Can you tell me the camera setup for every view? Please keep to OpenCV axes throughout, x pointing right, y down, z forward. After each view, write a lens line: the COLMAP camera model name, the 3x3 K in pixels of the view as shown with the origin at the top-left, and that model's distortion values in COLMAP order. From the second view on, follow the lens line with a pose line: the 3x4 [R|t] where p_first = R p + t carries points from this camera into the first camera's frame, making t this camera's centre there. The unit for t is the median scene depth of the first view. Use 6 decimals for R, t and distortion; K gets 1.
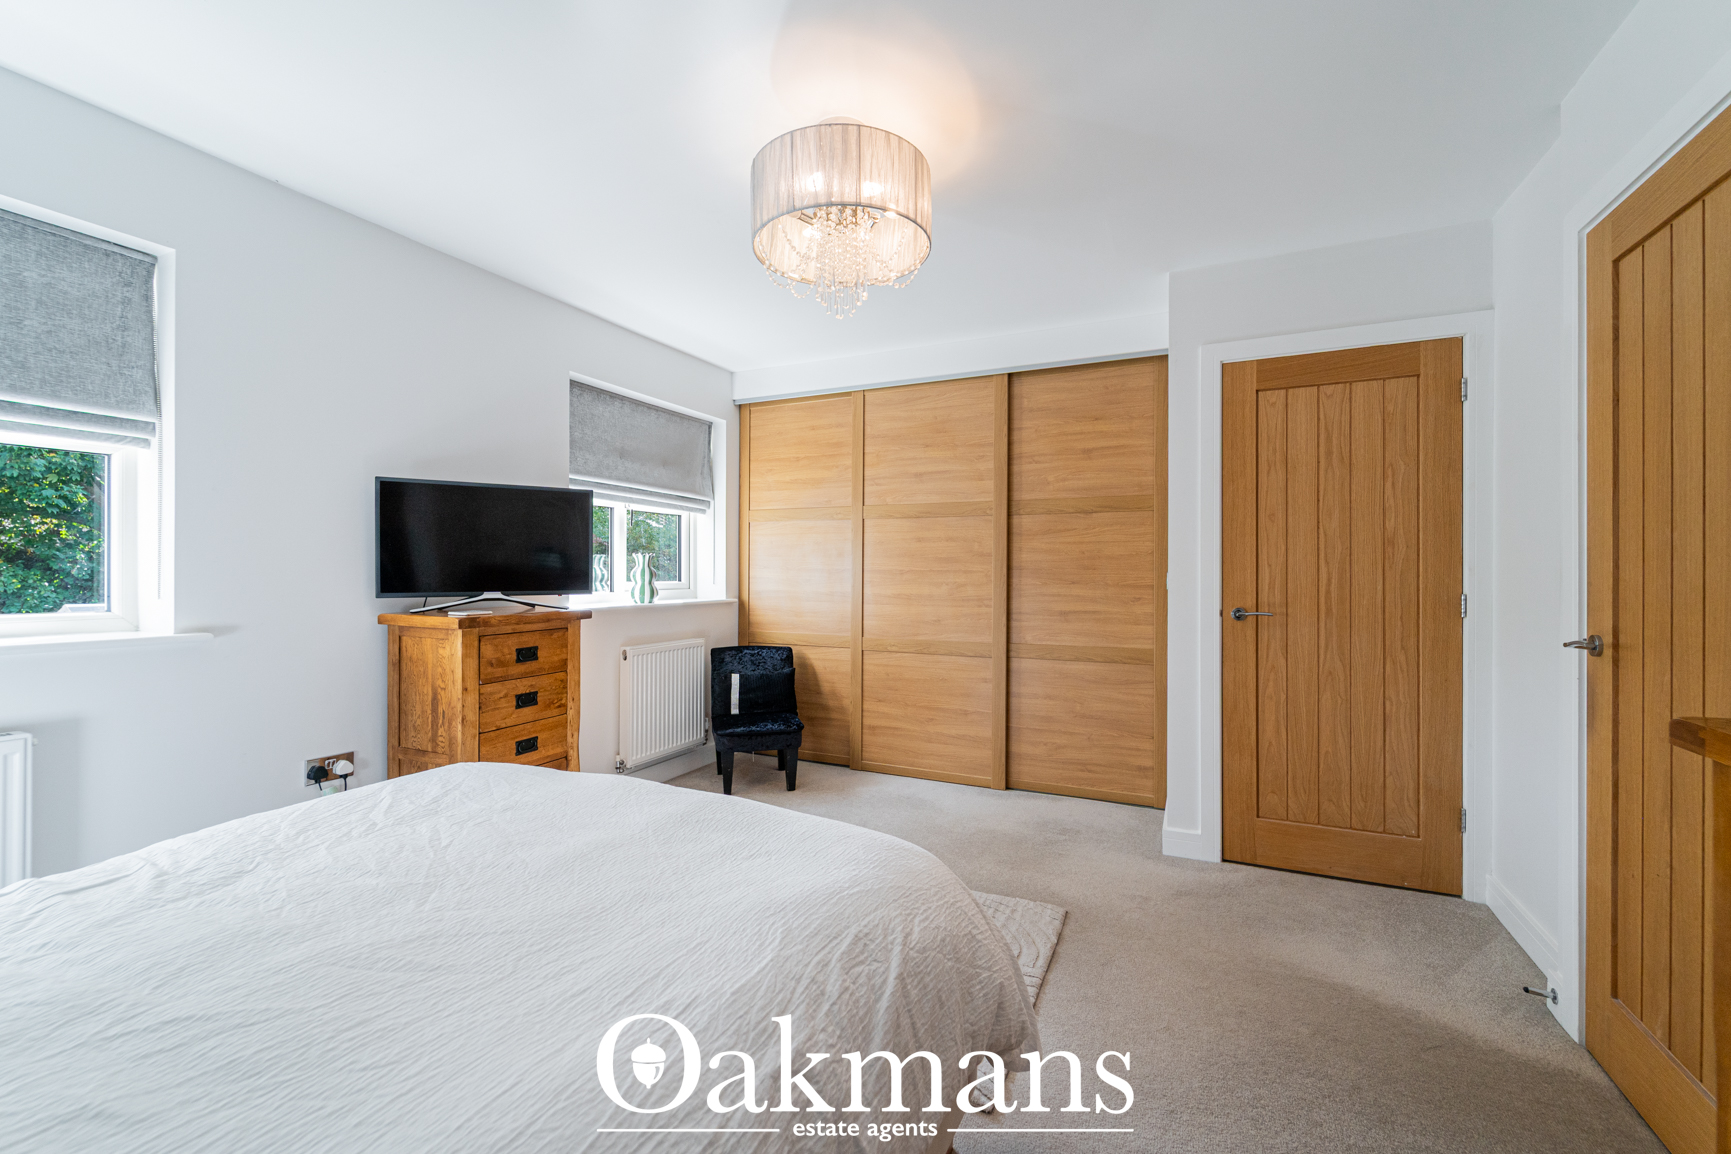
lens RADIAL K [[714.3, 0, 865.0], [0, 714.3, 572.6], [0, 0, 1]] dist [0.001151, -0.000875]
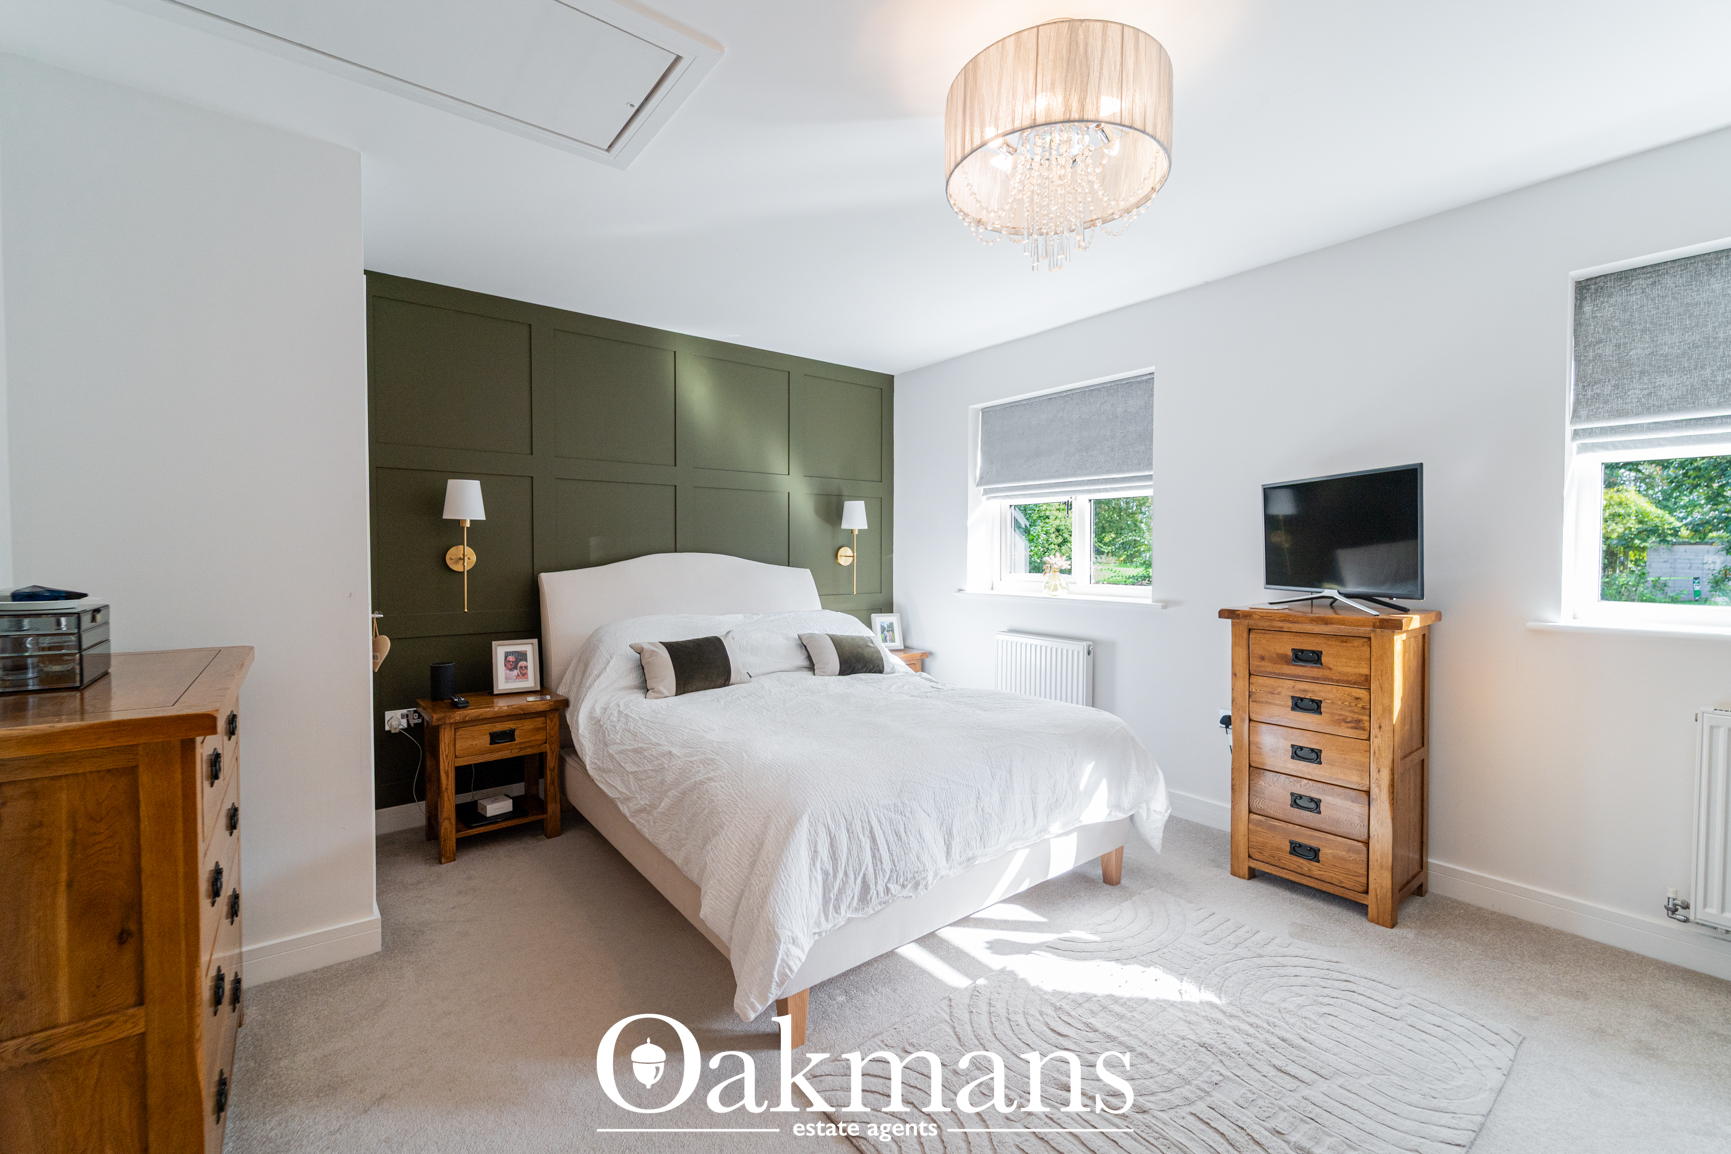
lens RADIAL K [[714.3, 0, 865.0], [0, 714.3, 572.6], [0, 0, 1]] dist [0.001151, -0.000875]
pose [[-0.441153, 0.021131, -0.897183, 0.618387], [-0.001560, 0.999703, 0.024313, -0.017856], [0.897430, 0.012125, -0.440990, 0.890283]]
